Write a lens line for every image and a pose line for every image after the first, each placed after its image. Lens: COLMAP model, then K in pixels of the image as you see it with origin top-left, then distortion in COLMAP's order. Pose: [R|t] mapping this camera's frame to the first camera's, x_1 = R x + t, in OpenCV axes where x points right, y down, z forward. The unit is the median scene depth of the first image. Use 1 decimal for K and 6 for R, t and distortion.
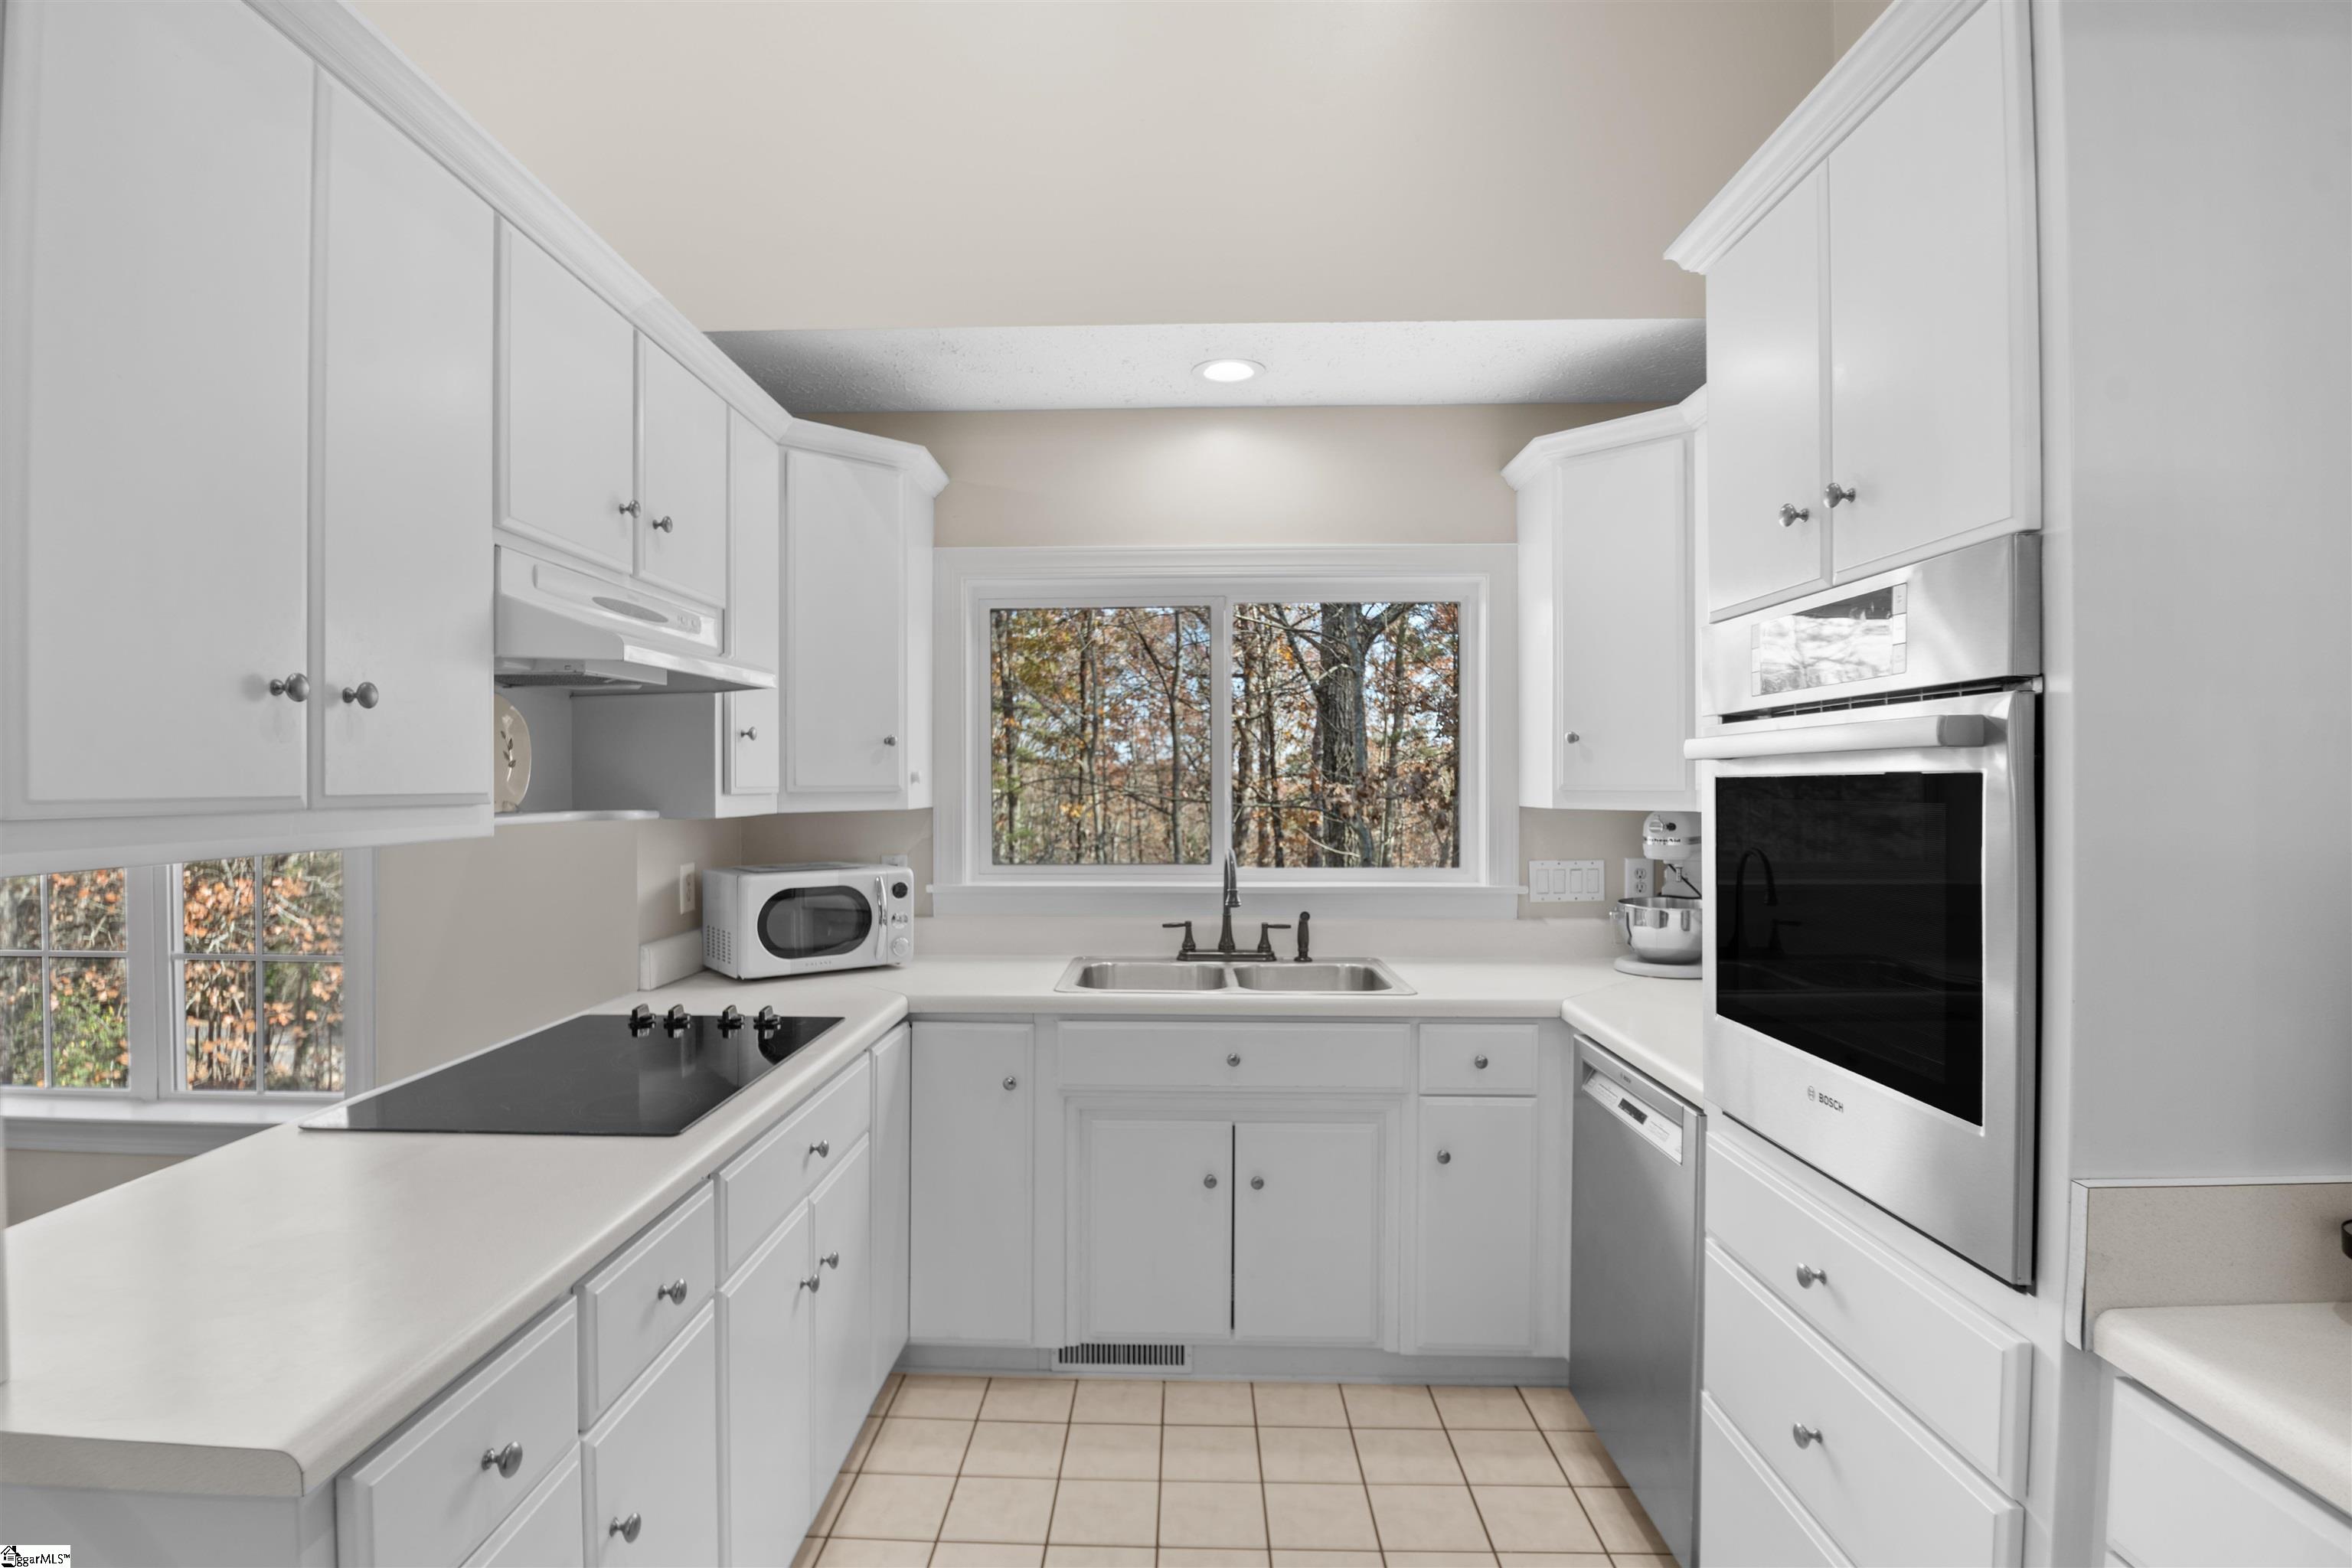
lens RADIAL K [[1164.7, 0, 1176.0], [0, 1164.7, 784.0], [0, 0, 1]] dist [-0.014895, -0.000185]
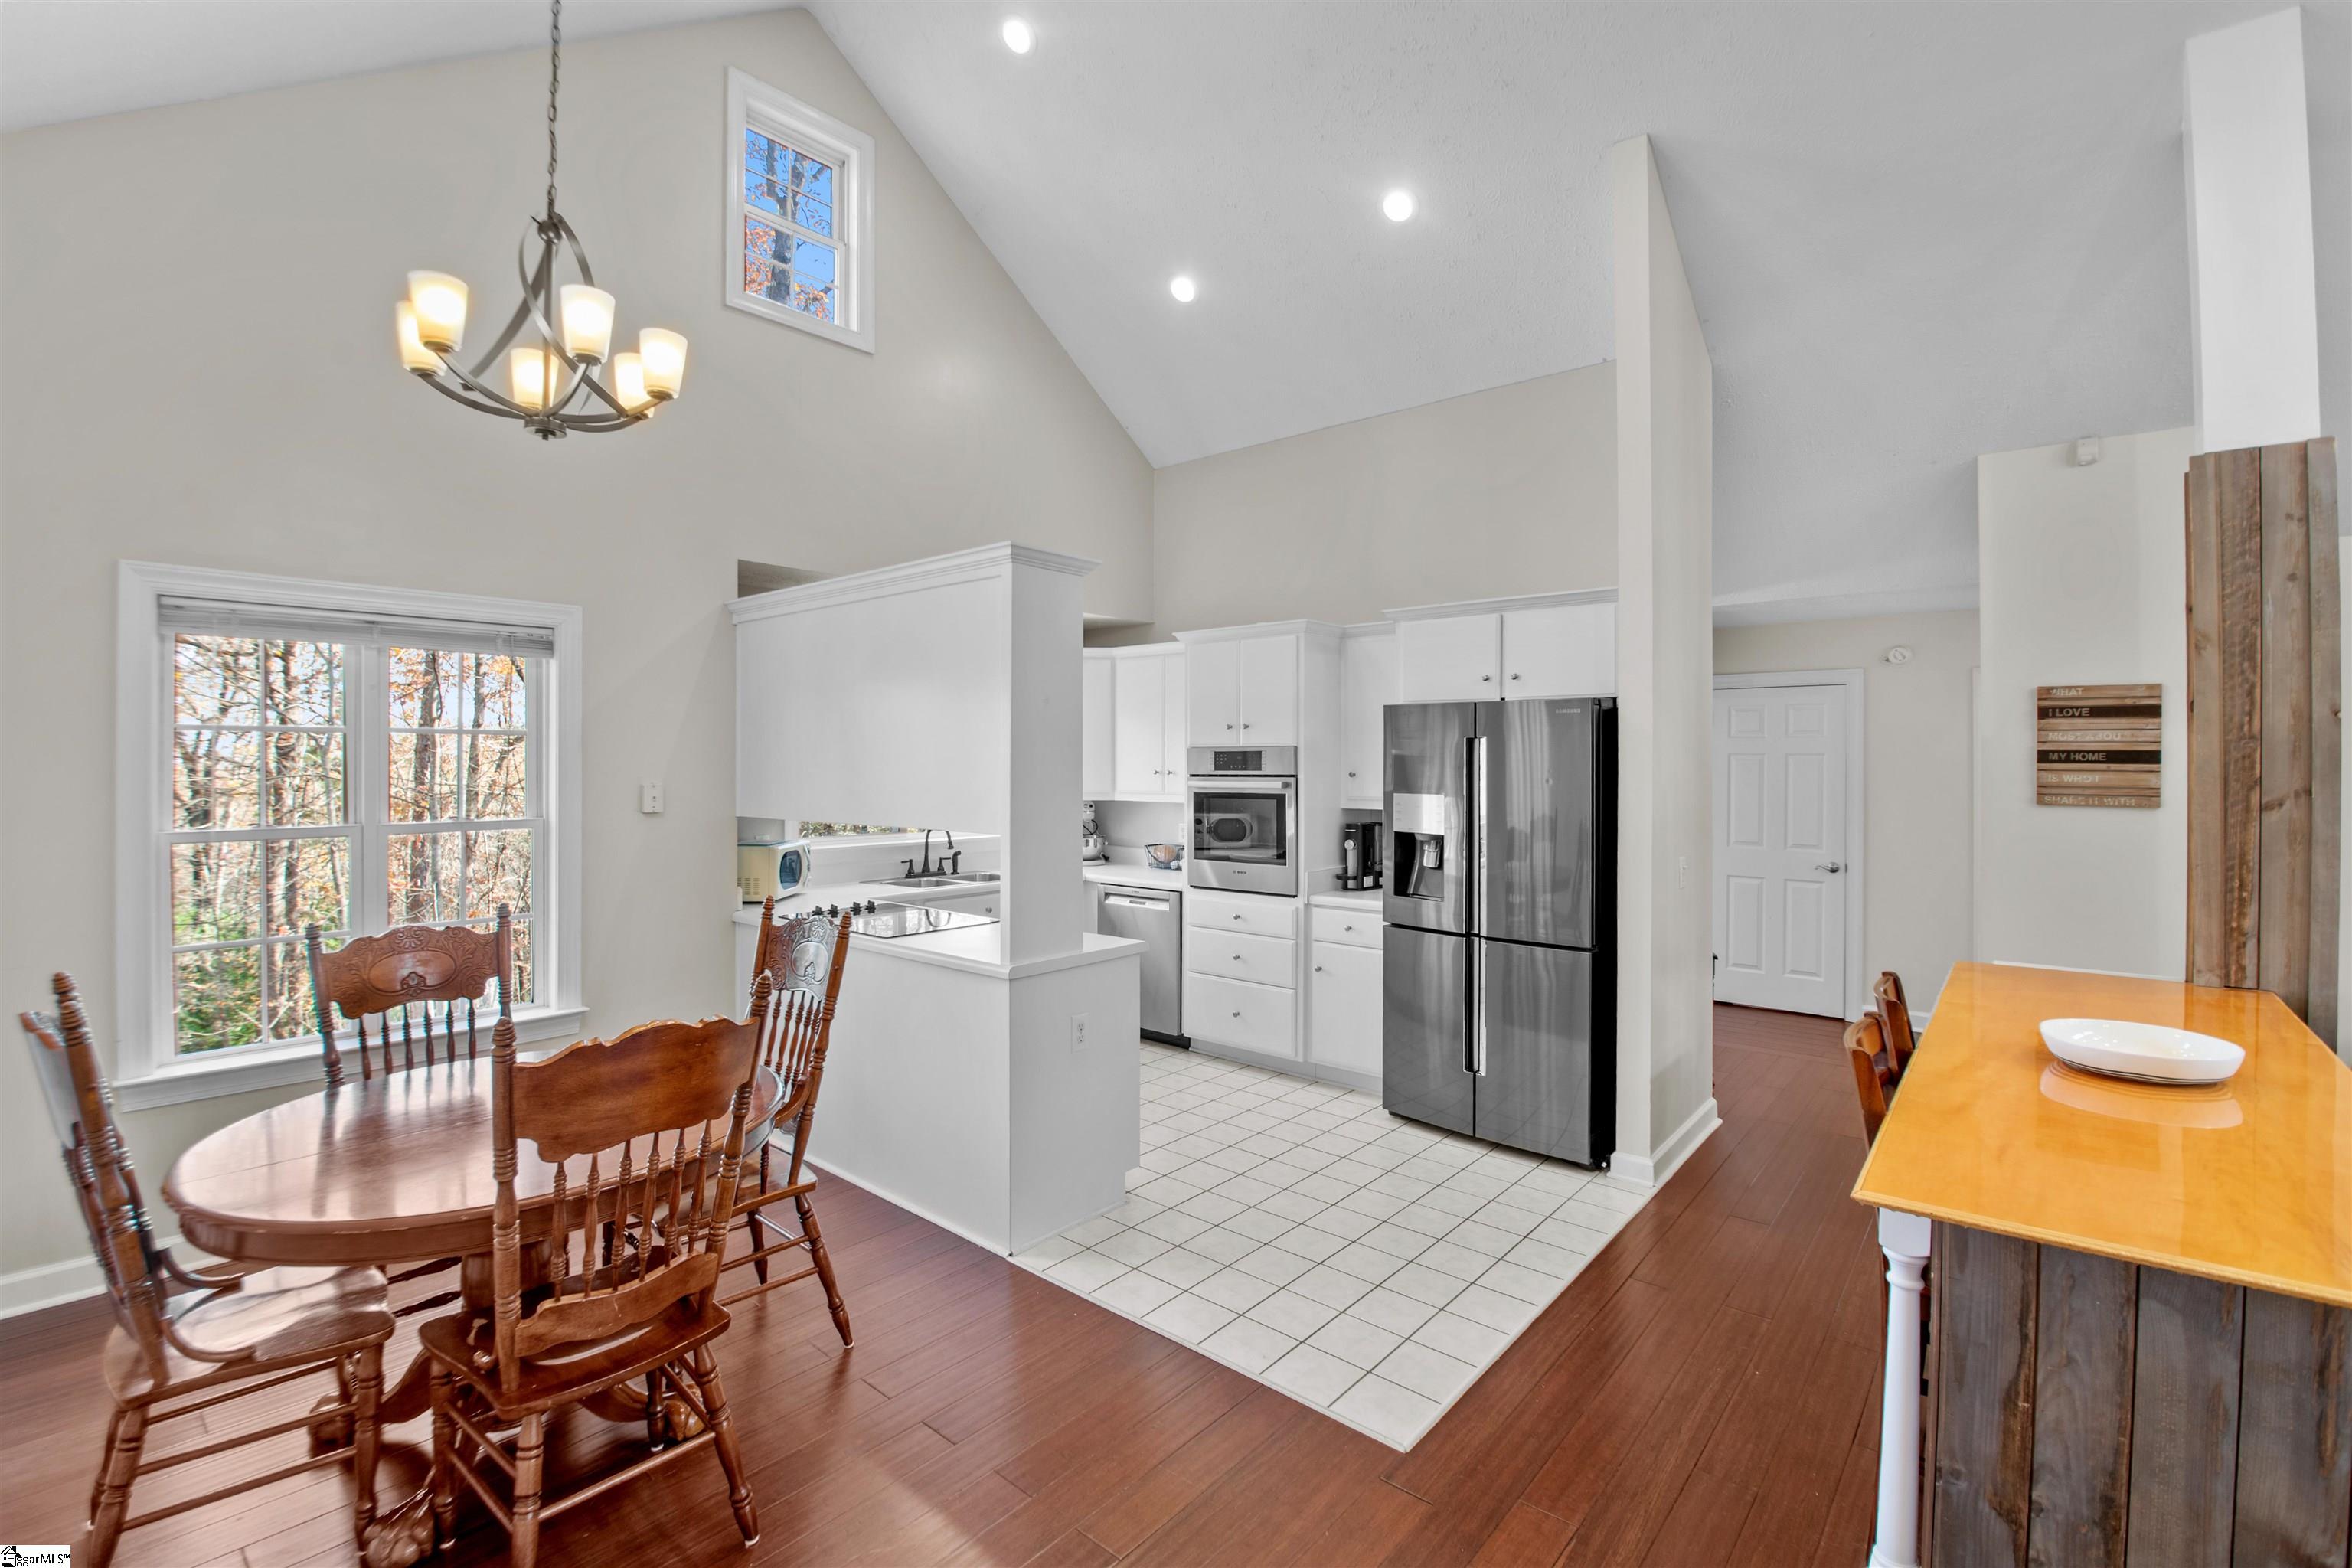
lens RADIAL K [[1038.9, 0, 1167.0], [0, 1038.9, 757.7], [0, 0, 1]] dist [-0.001227, -0.011351]
pose [[0.643411, 0.004274, 0.765509, -1.158838], [0.000984, 0.999979, -0.006411, -0.051650], [-0.765521, 0.004878, 0.643393, -0.556934]]
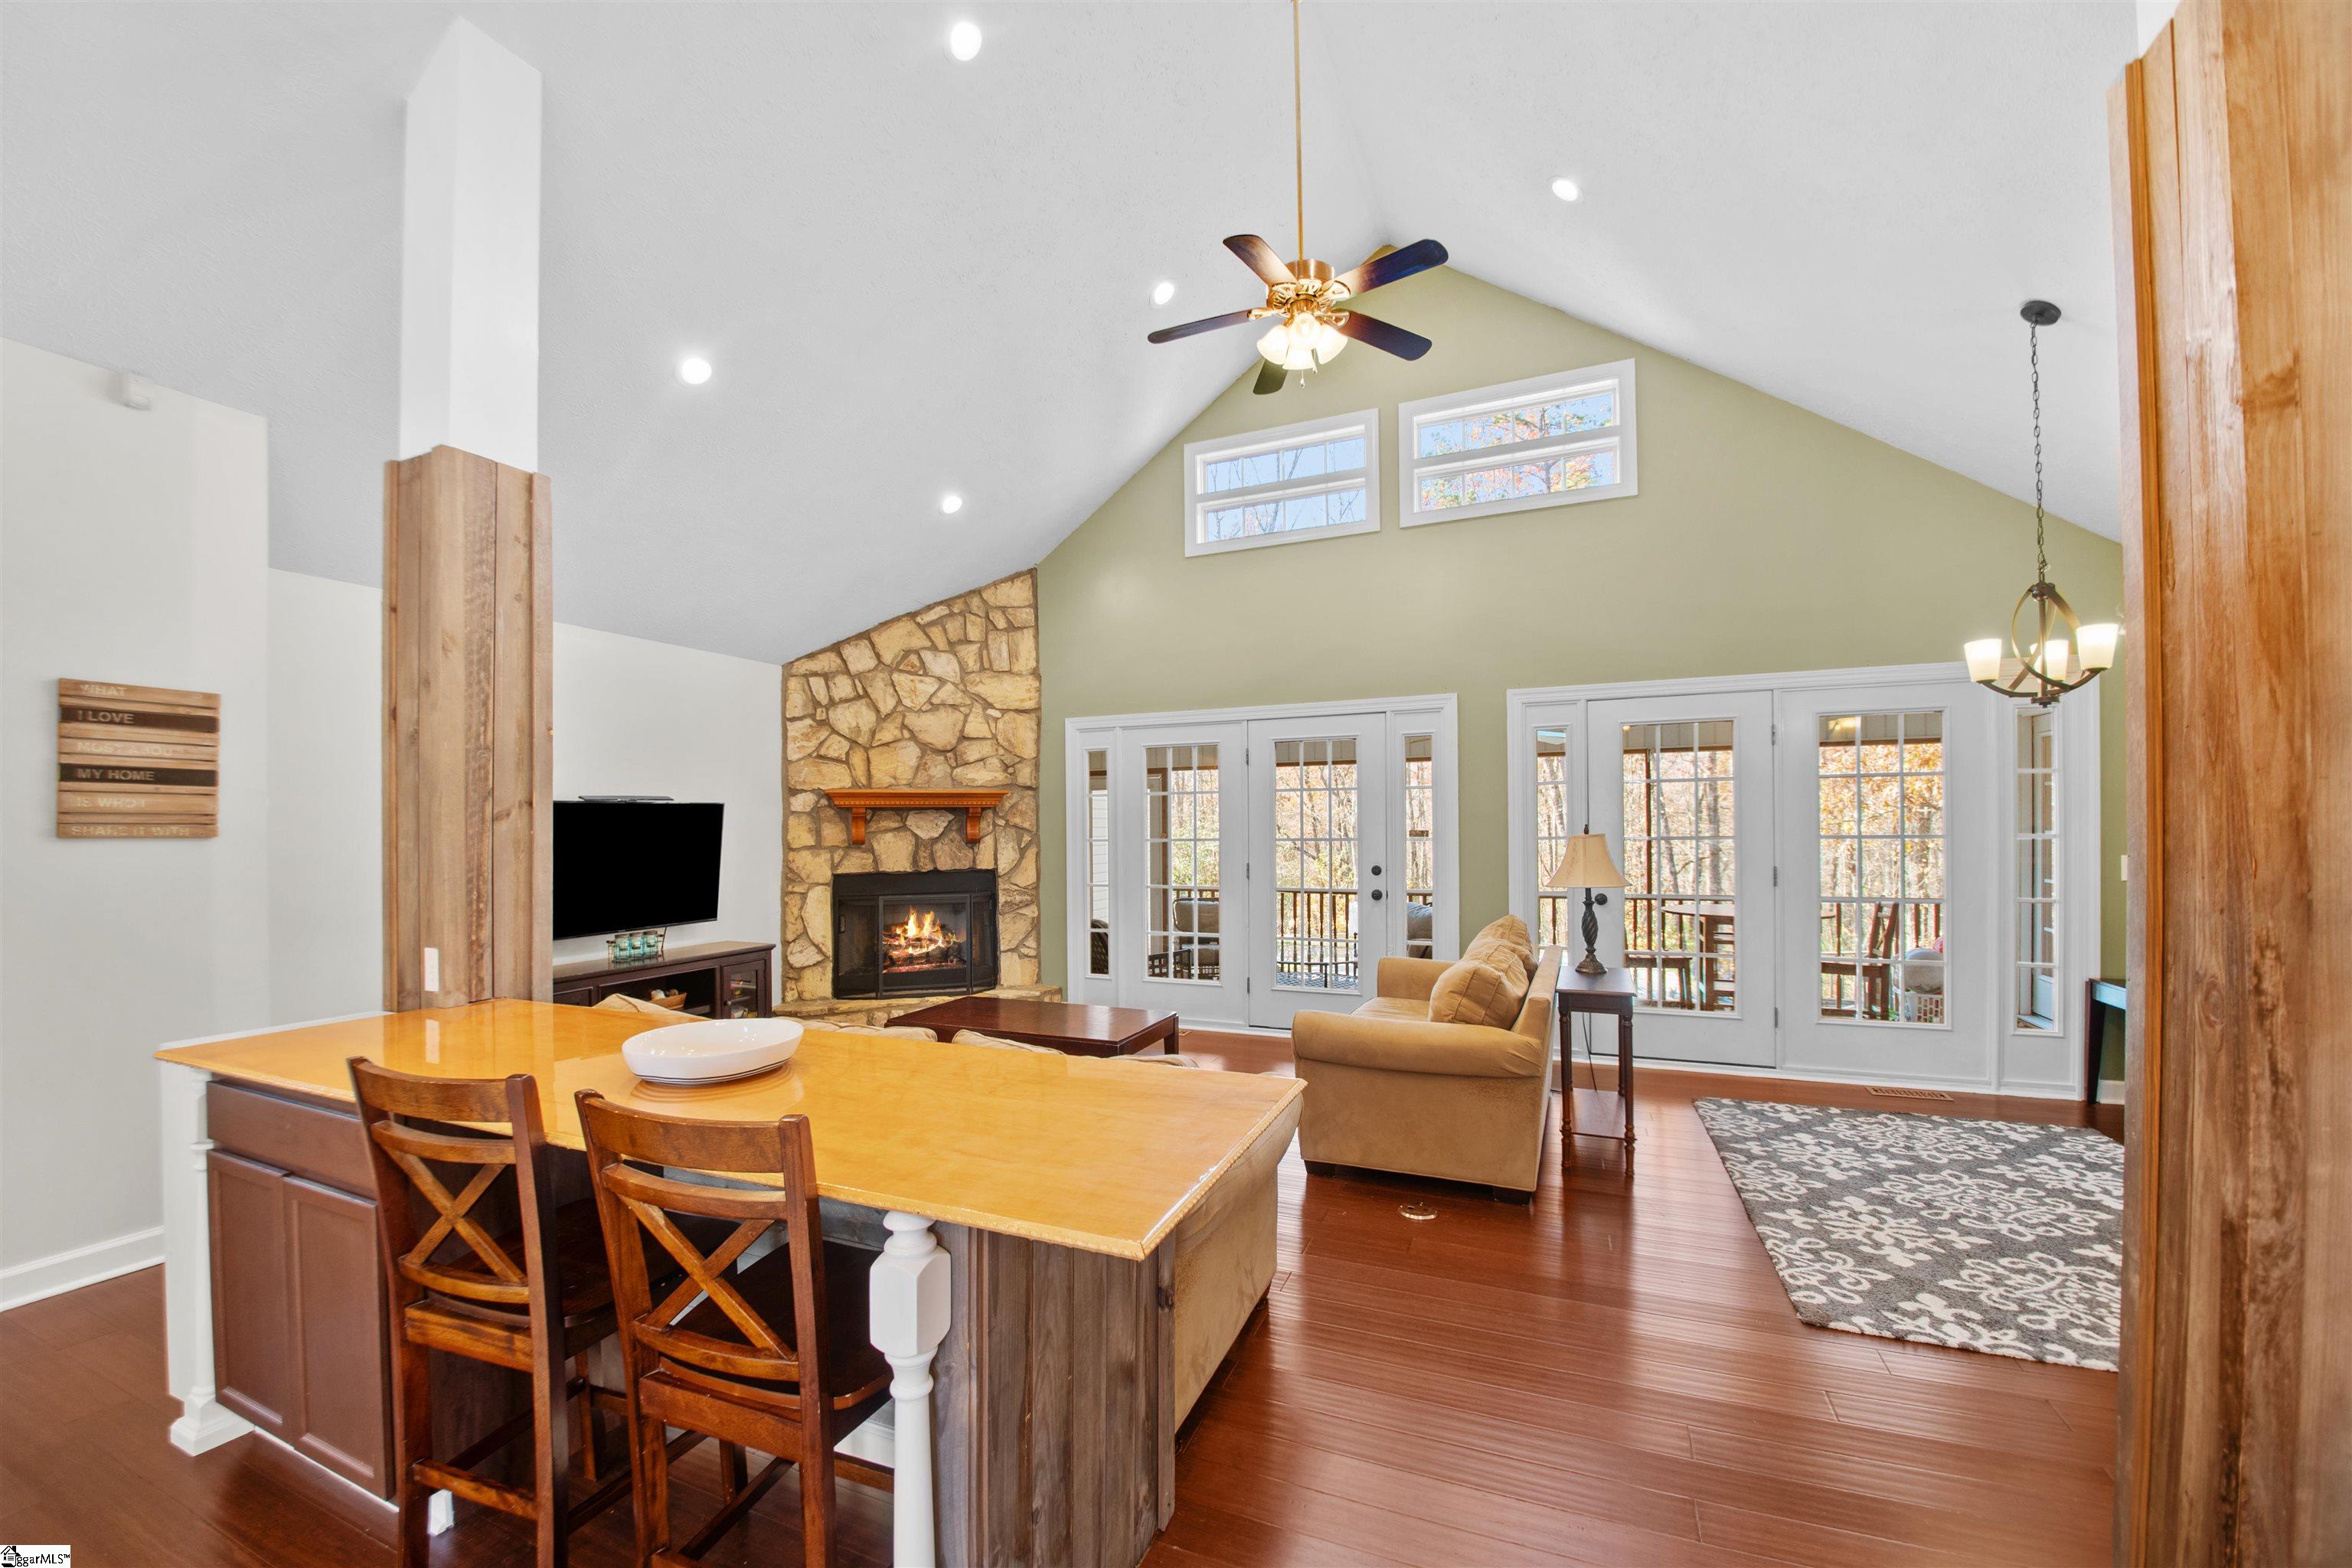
lens RADIAL K [[936.2, 0, 1145.3], [0, 936.2, 826.9], [0, 0, 1]] dist [-0.016031, -0.006582]
pose [[-0.917043, 0.009491, 0.398676, -0.663618], [0.011122, 0.999937, 0.001780, 0.005858], [-0.398634, 0.006067, -0.917090, -0.150643]]
